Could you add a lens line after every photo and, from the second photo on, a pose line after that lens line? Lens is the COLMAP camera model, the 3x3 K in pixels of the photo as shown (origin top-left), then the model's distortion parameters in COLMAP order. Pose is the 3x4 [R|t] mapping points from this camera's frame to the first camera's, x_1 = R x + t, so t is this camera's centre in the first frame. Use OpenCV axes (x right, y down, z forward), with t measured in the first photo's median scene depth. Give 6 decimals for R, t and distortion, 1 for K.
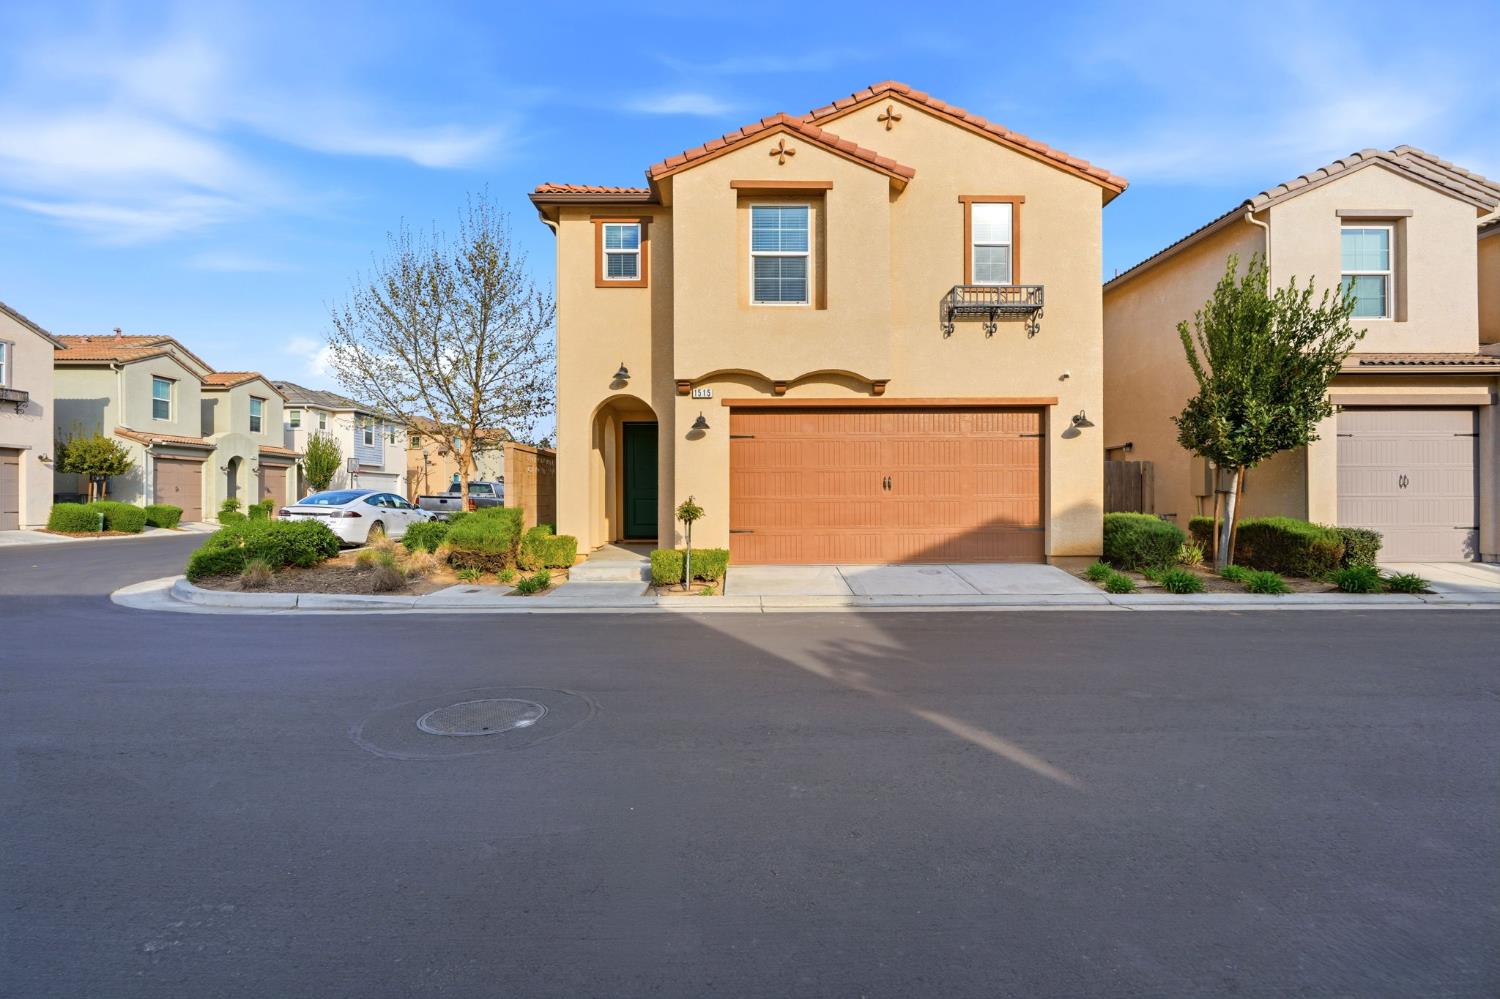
lens RADIAL K [[668.6, 0, 756.3], [0, 668.6, 500.5], [0, 0, 1]] dist [-0.000755, 0.000550]
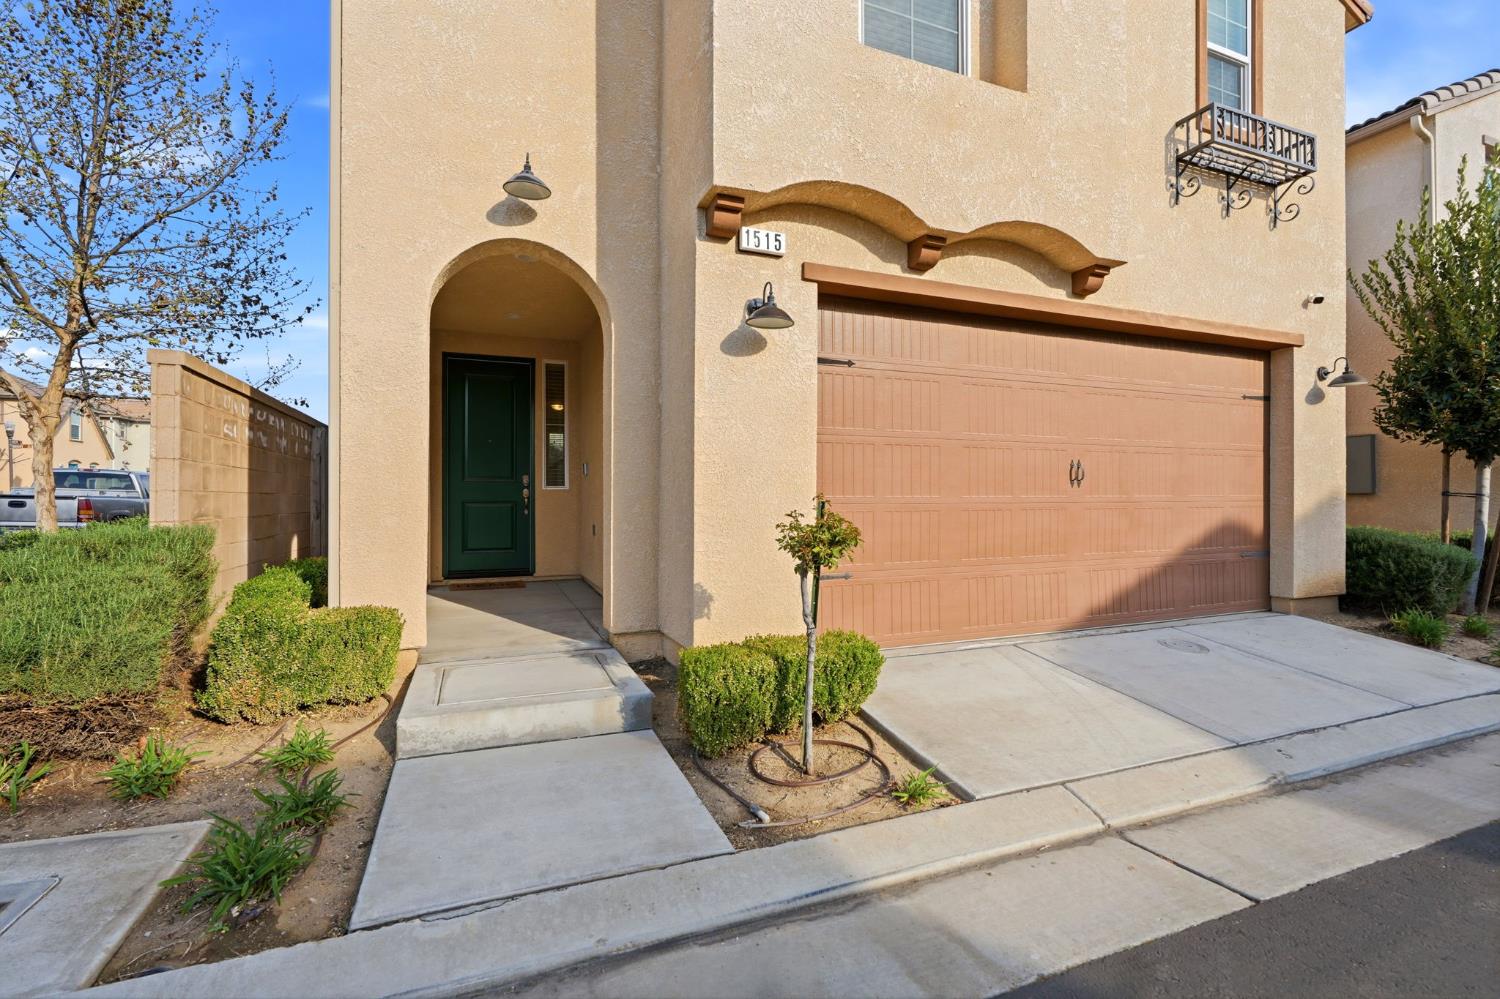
lens RADIAL K [[668.6, 0, 749.7], [0, 668.6, 498.2], [0, 0, 1]] dist [-0.000755, 0.000550]
pose [[0.936248, 0.004668, 0.351309, -0.225326], [-0.002312, 0.999972, -0.007126, -0.002080], [-0.351332, 0.005859, 0.936233, 0.616501]]
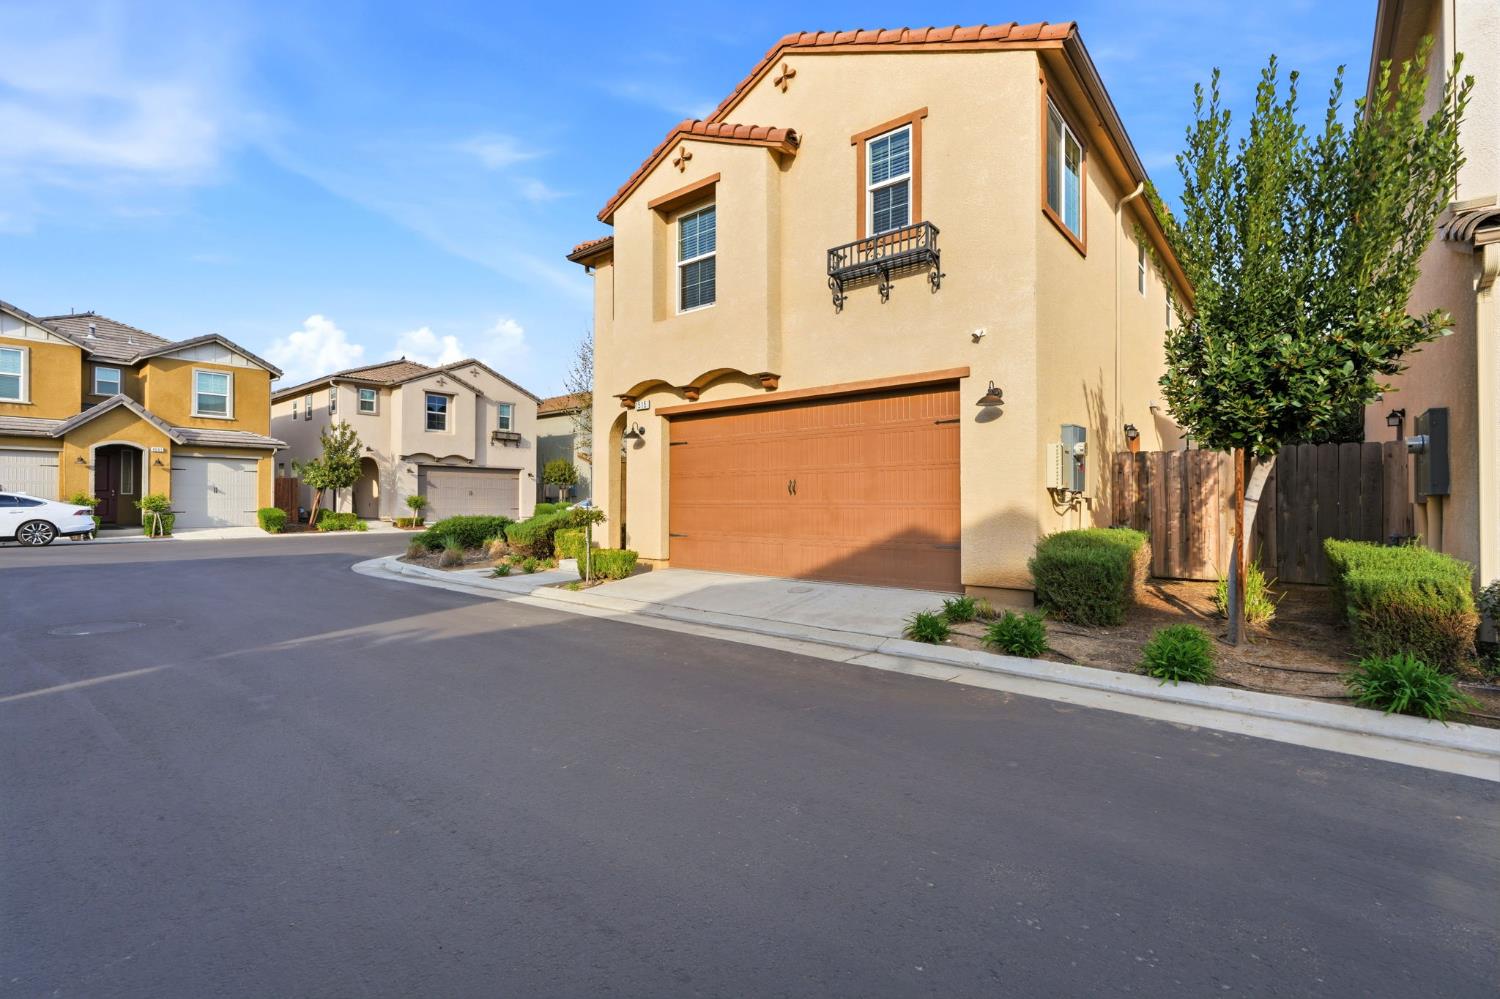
lens RADIAL K [[668.6, 0, 761.4], [0, 668.6, 501.0], [0, 0, 1]] dist [-0.000755, 0.000550]
pose [[0.756961, 0.004179, -0.653446, 0.758442], [-0.006087, 0.999981, -0.000656, -0.006678], [0.653431, 0.004474, 0.756973, 0.306088]]
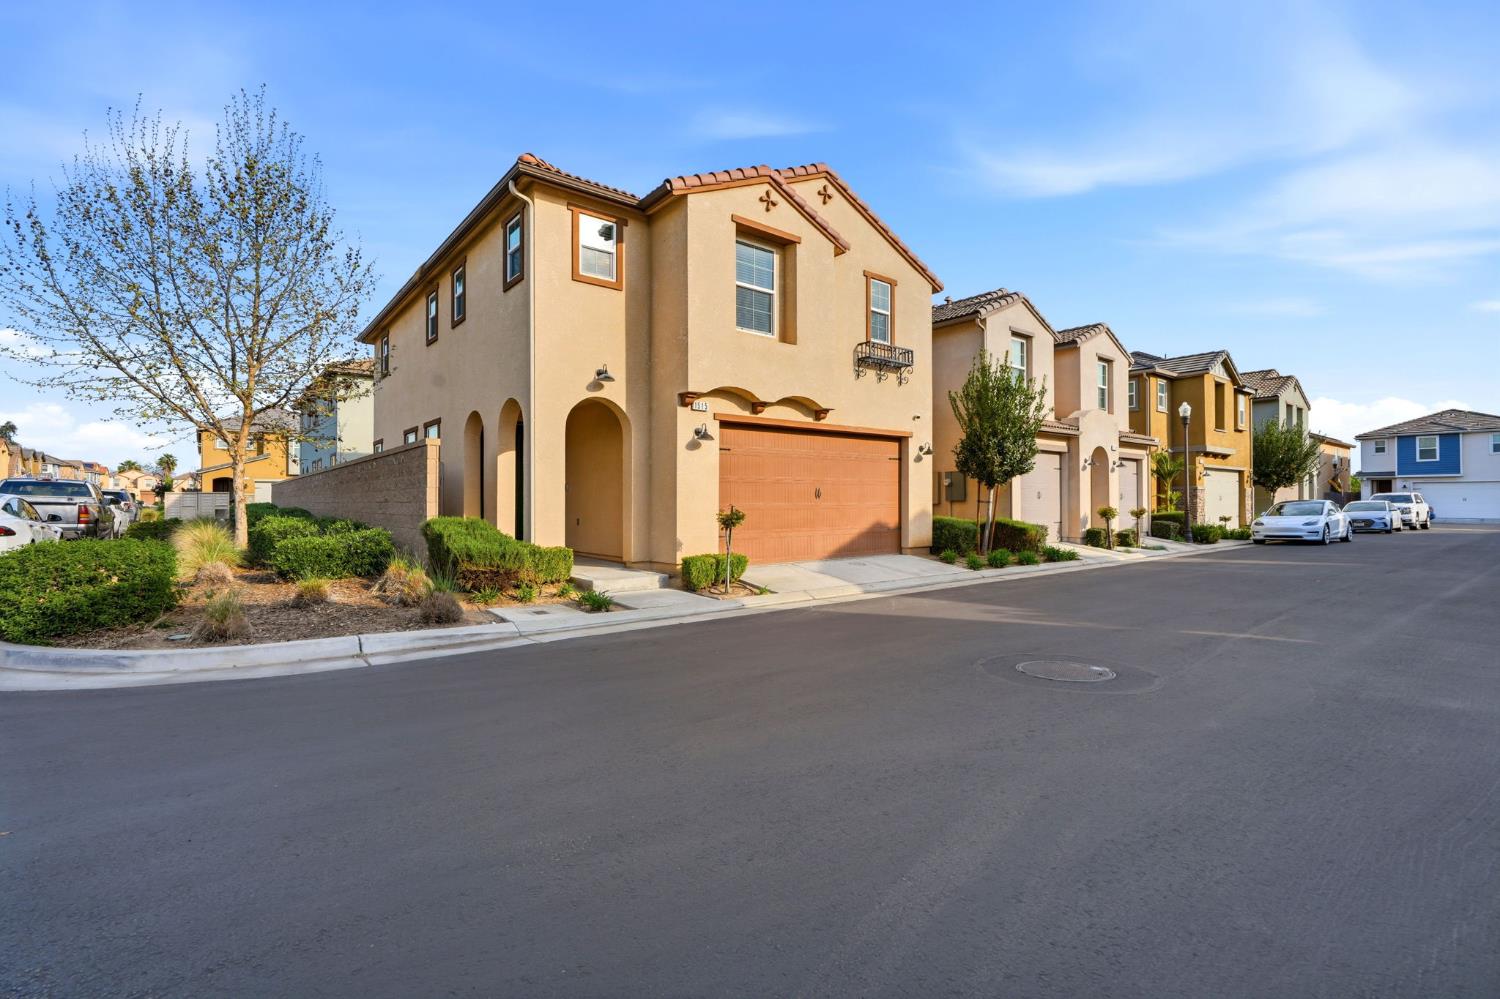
lens RADIAL K [[668.6, 0, 753.1], [0, 668.6, 498.6], [0, 0, 1]] dist [-0.000755, 0.000550]
pose [[0.791850, 0.005908, 0.610687, -0.646312], [0.000420, 0.999948, -0.010218, -0.003881], [-0.610715, 0.008347, 0.791806, 0.116644]]
